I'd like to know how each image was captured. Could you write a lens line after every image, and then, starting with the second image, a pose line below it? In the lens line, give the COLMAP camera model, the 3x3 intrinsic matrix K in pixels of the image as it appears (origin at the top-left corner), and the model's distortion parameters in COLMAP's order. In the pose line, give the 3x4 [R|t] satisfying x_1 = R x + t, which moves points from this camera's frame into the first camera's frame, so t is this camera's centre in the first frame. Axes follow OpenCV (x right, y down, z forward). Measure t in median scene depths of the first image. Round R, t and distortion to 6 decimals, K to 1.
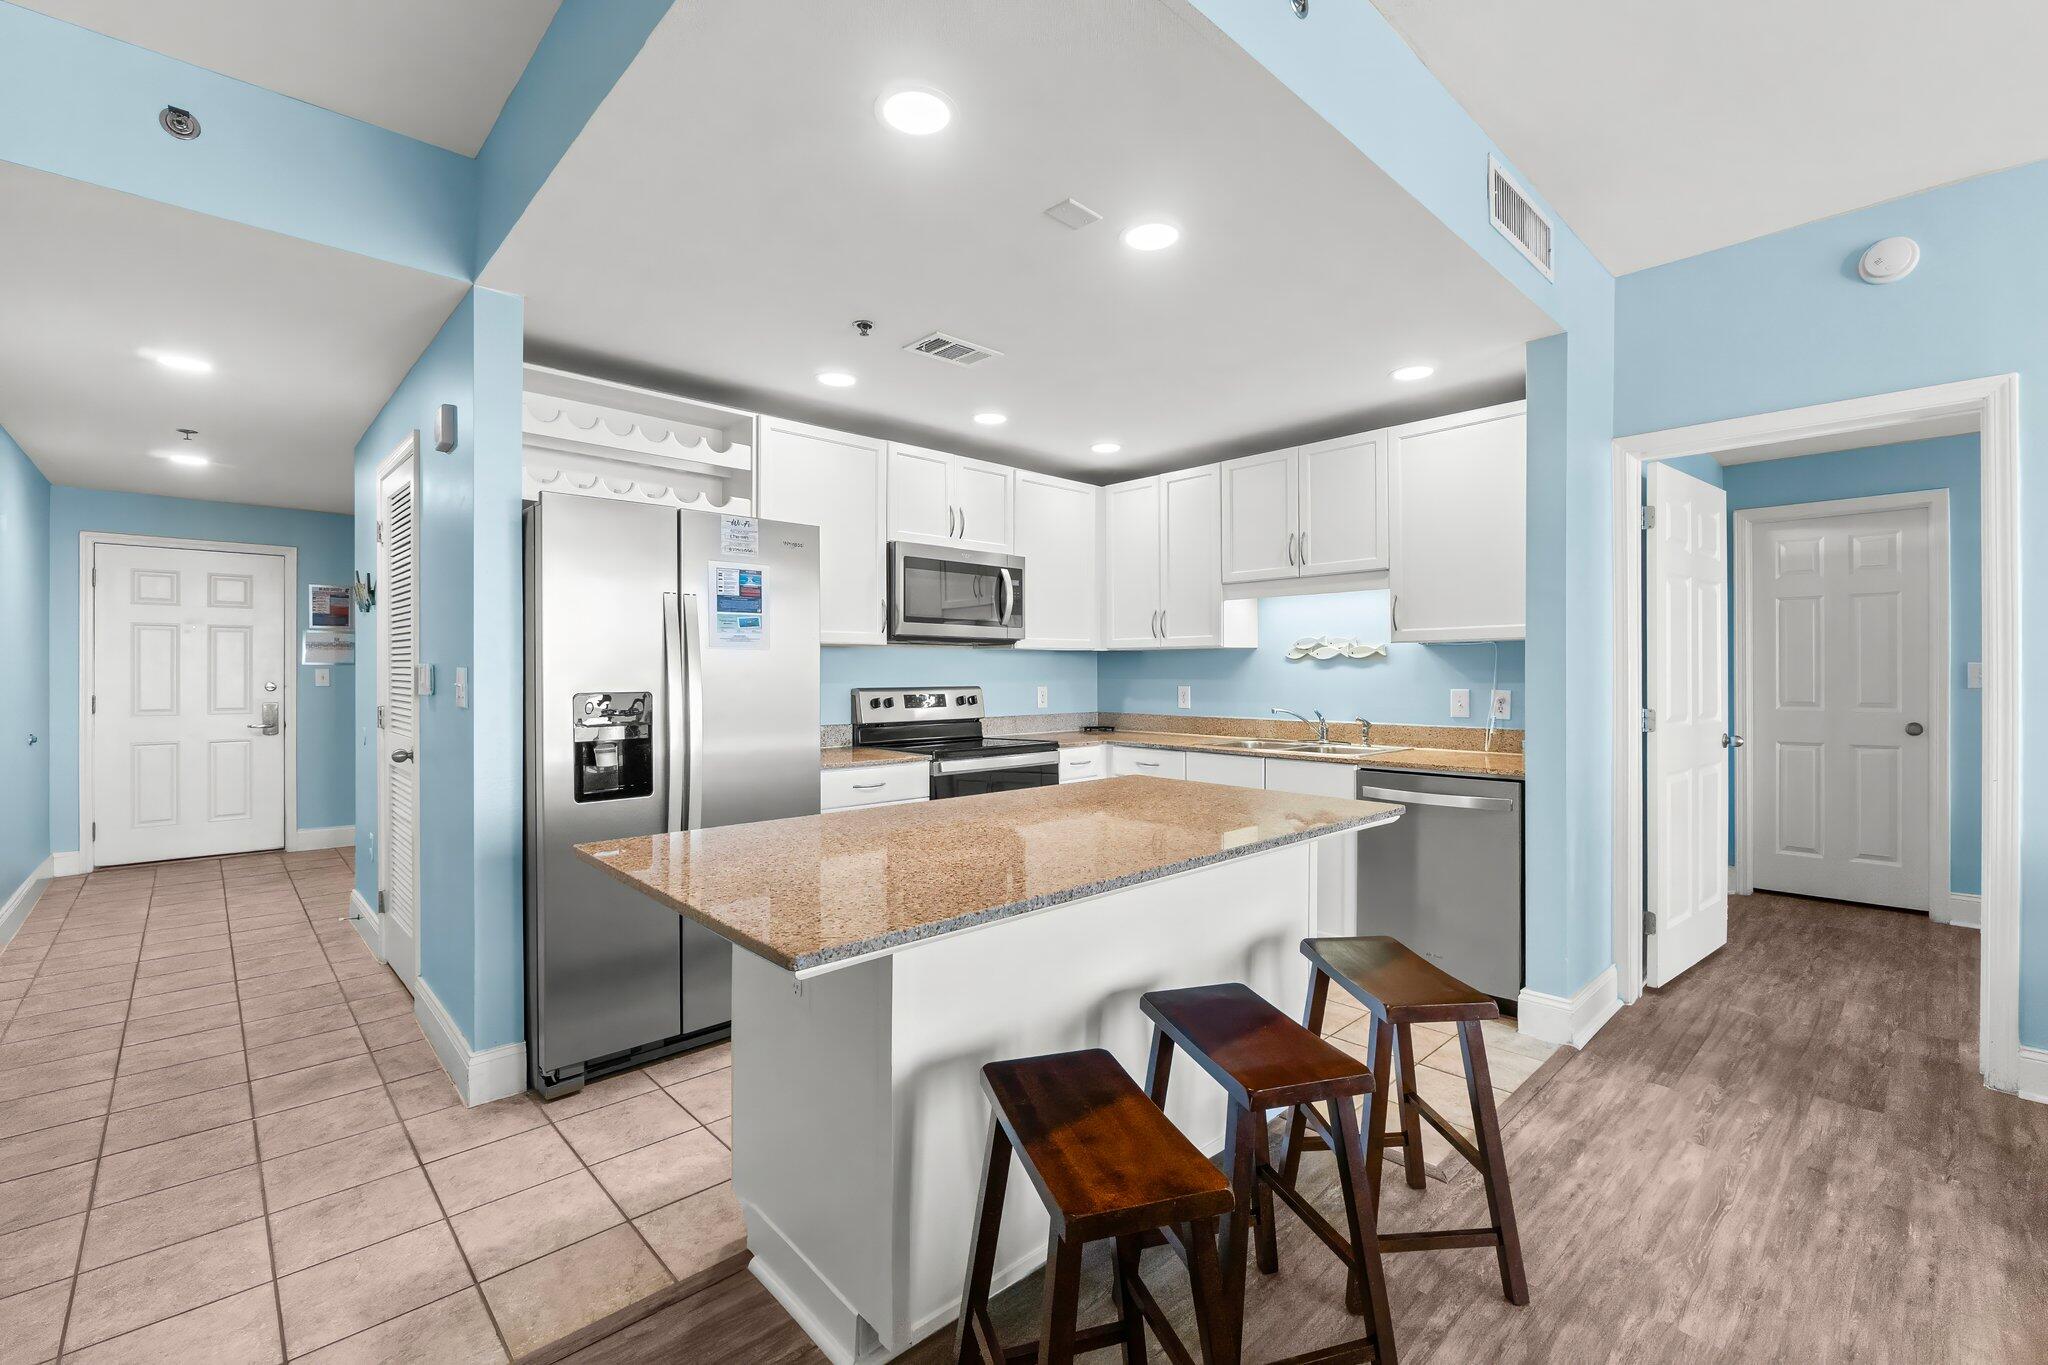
lens RADIAL K [[875.8, 0, 1025.2], [0, 875.8, 675.5], [0, 0, 1]] dist [0.000941, -0.001639]
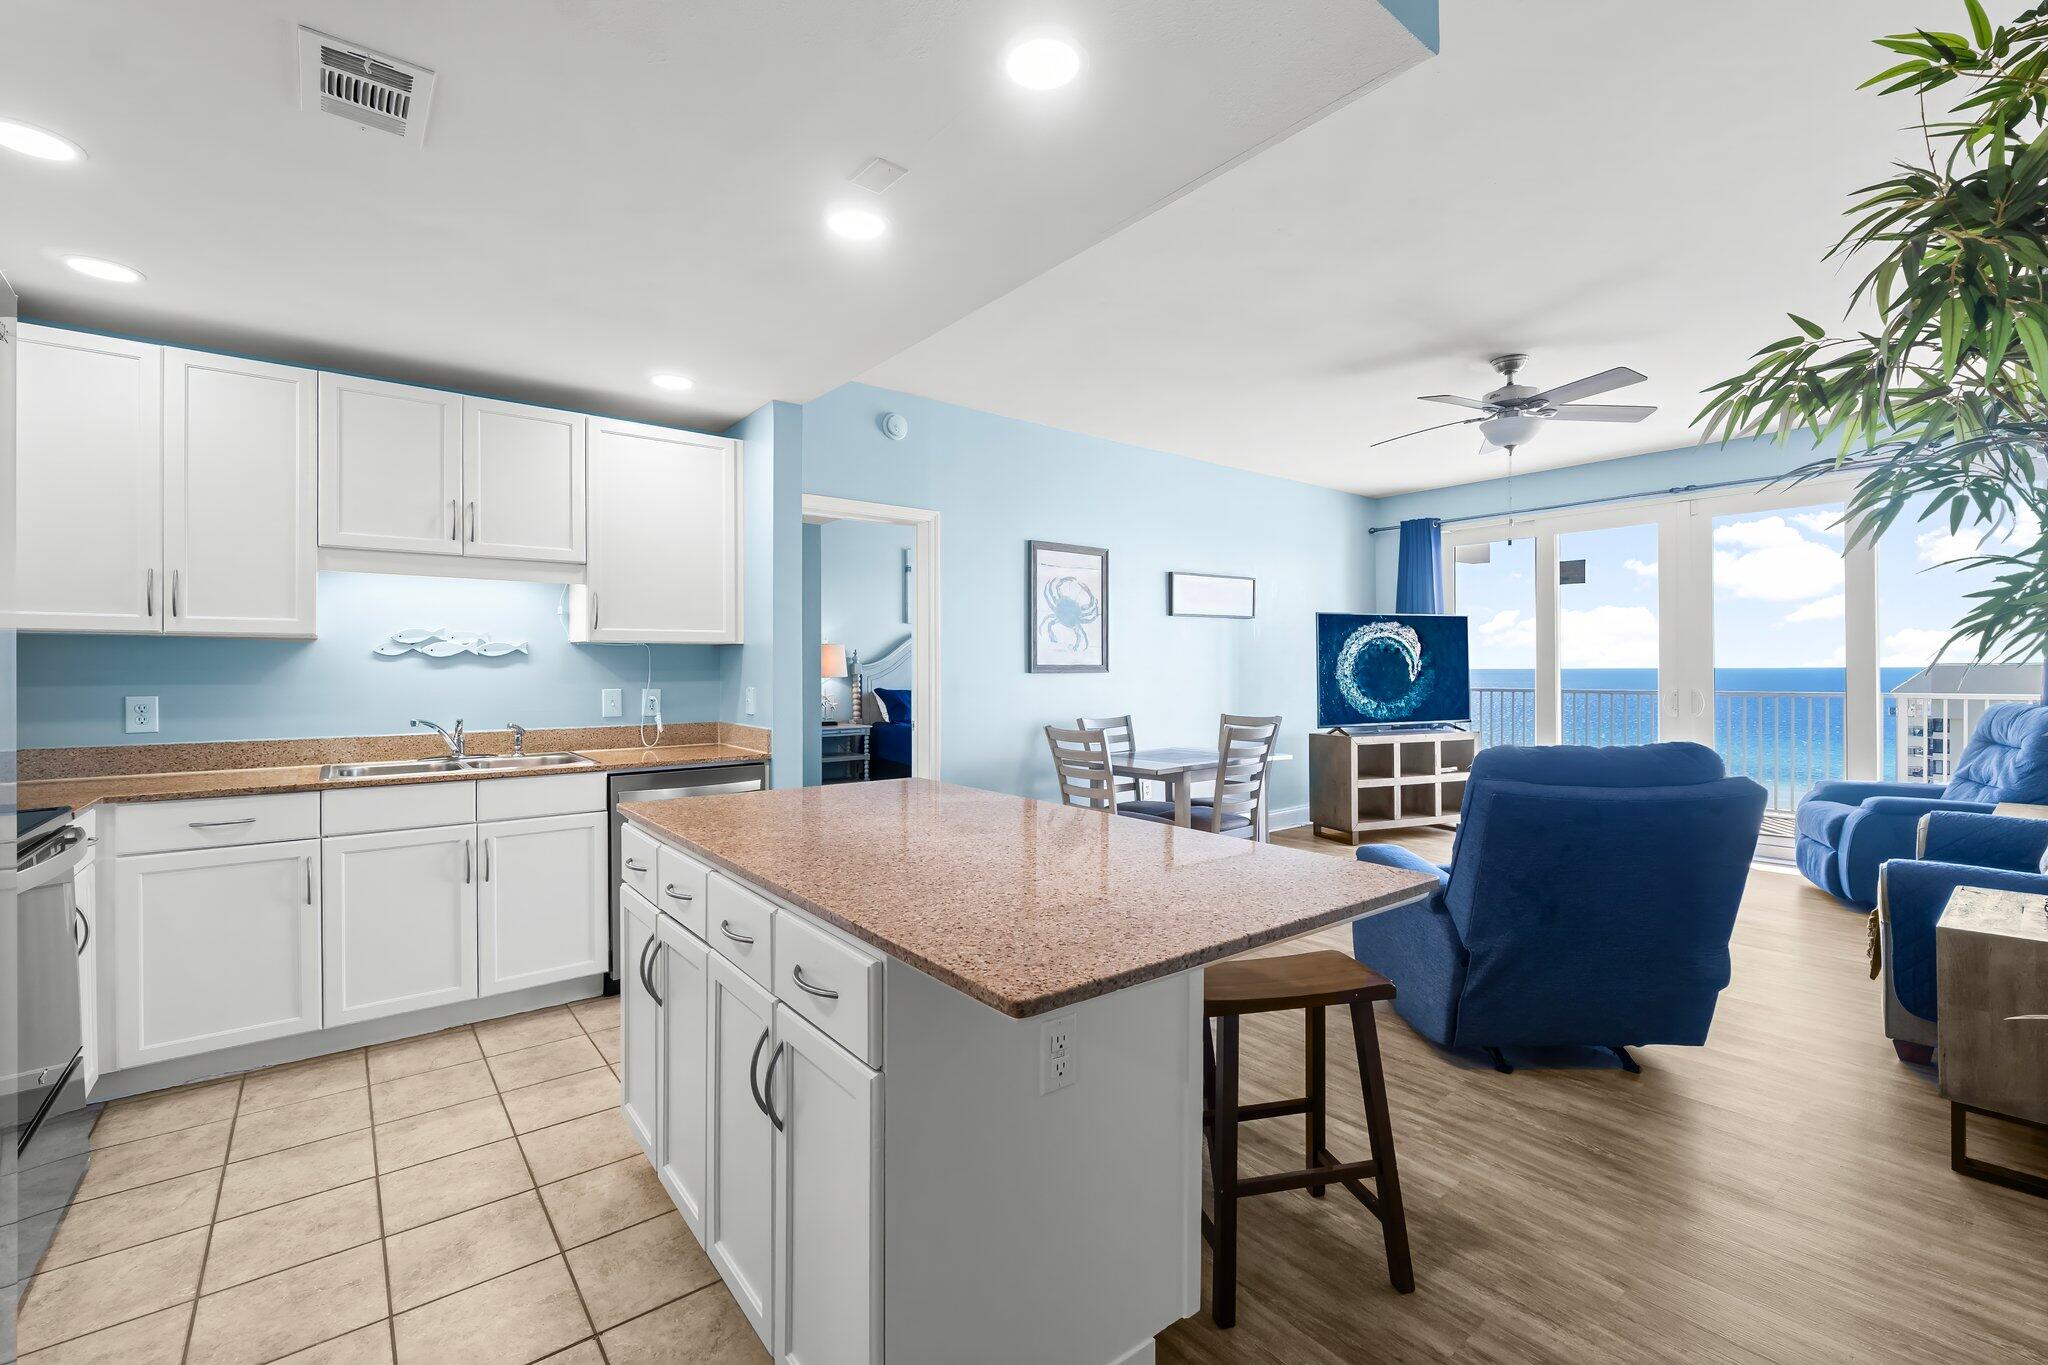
lens RADIAL K [[875.8, 0, 1030.8], [0, 875.8, 672.8], [0, 0, 1]] dist [0.000941, -0.001639]
pose [[0.085831, -0.002984, 0.996305, -0.427836], [0.003098, 0.999991, 0.002728, -0.004140], [-0.996305, 0.002852, 0.085840, 0.385384]]
